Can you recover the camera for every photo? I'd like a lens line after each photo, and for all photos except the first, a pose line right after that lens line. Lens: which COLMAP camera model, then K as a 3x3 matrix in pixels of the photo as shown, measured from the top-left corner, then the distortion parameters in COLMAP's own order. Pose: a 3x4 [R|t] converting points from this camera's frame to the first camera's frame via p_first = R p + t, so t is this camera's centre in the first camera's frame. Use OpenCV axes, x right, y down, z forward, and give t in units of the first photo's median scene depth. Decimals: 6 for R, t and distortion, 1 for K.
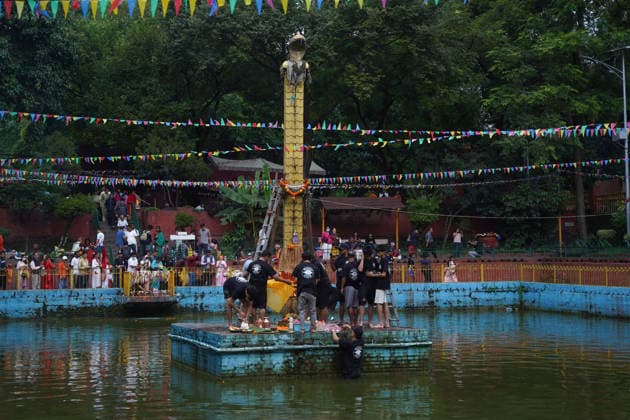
lens RADIAL K [[1385.7, 0, 315.0], [0, 1385.7, 210.0], [0, 0, 1]] dist [-0.005654, -0.024877]
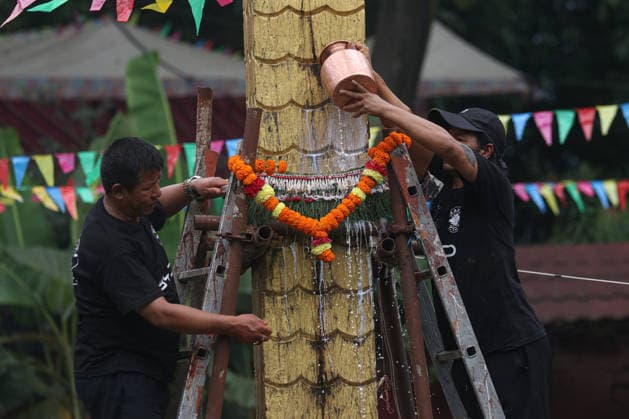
lens RADIAL K [[1383.5, 0, 314.5], [0, 1383.5, 209.5], [0, 0, 1]] dist [-0.005654, -0.024877]
pose [[0.998414, -0.038887, -0.040700, -0.008782], [0.041843, 0.996344, 0.074487, -0.025970], [0.037655, -0.076072, 0.996391, 0.830341]]
